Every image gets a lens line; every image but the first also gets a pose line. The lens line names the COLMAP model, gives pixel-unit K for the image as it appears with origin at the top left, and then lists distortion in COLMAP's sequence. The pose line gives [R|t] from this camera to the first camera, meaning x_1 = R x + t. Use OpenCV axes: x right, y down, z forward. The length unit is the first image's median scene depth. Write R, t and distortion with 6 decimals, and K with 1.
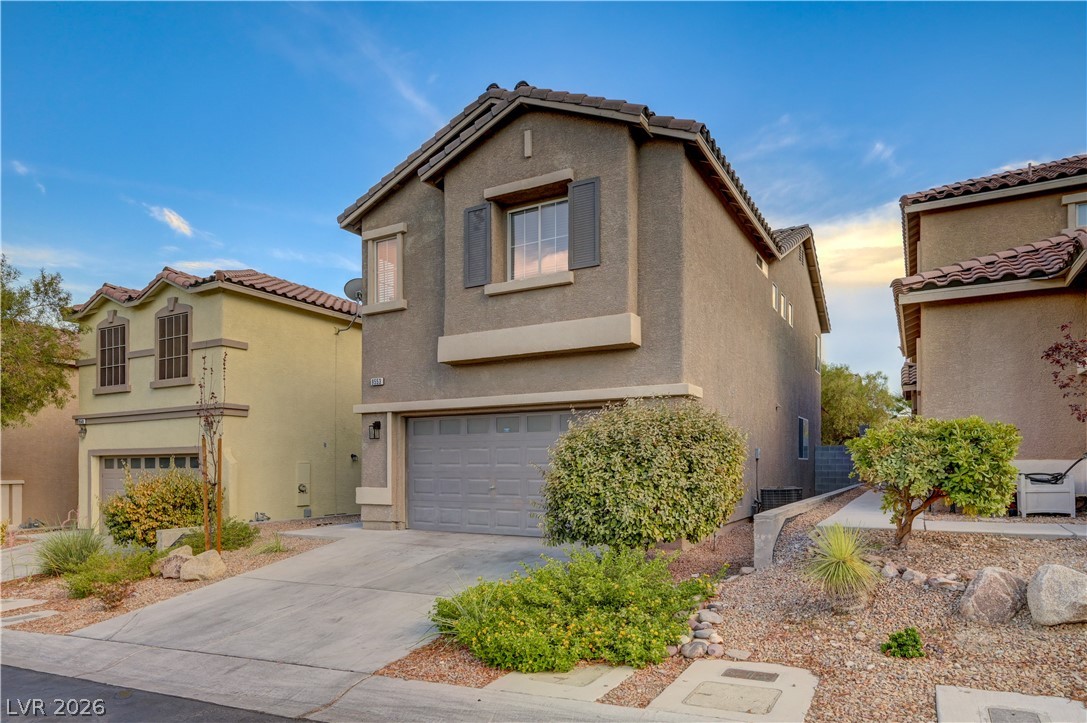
lens RADIAL K [[650.7, 0, 543.5], [0, 650.7, 361.5], [0, 0, 1]] dist [-0.004571, -0.001717]
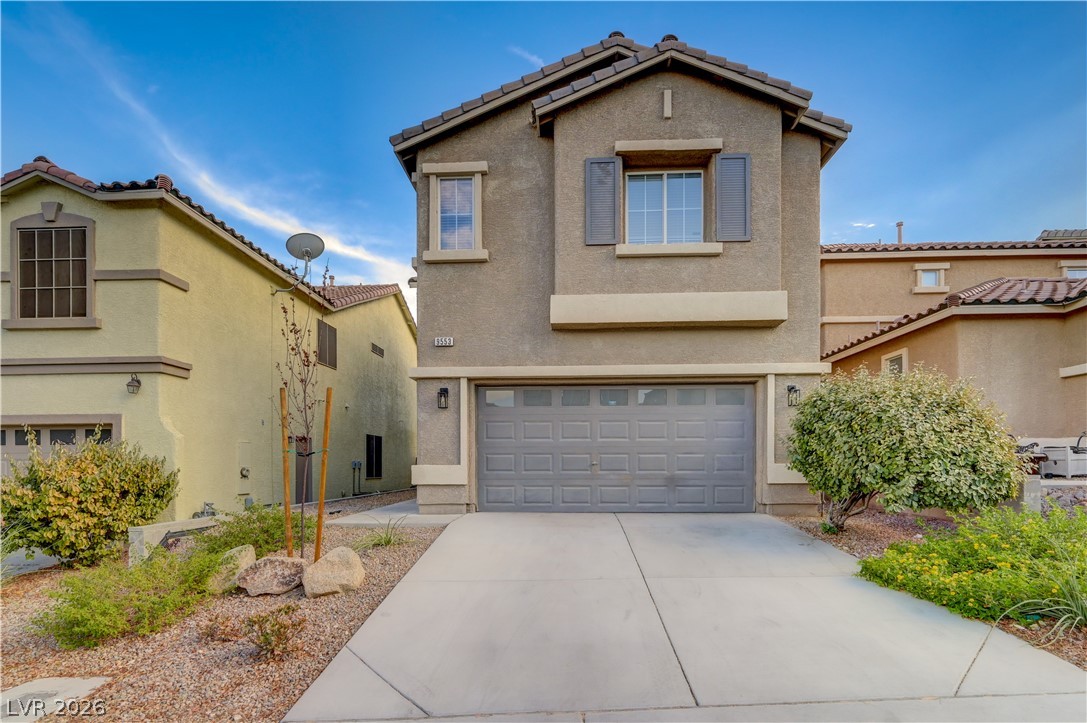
lens RADIAL K [[523.1, 0, 542.0], [0, 523.1, 401.5], [0, 0, 1]] dist [-0.000954, 0.000076]
pose [[0.892123, 0.055686, 0.448348, -0.459501], [-0.071751, 0.997243, 0.018909, 0.089973], [-0.446060, -0.049038, 0.893659, 0.338964]]
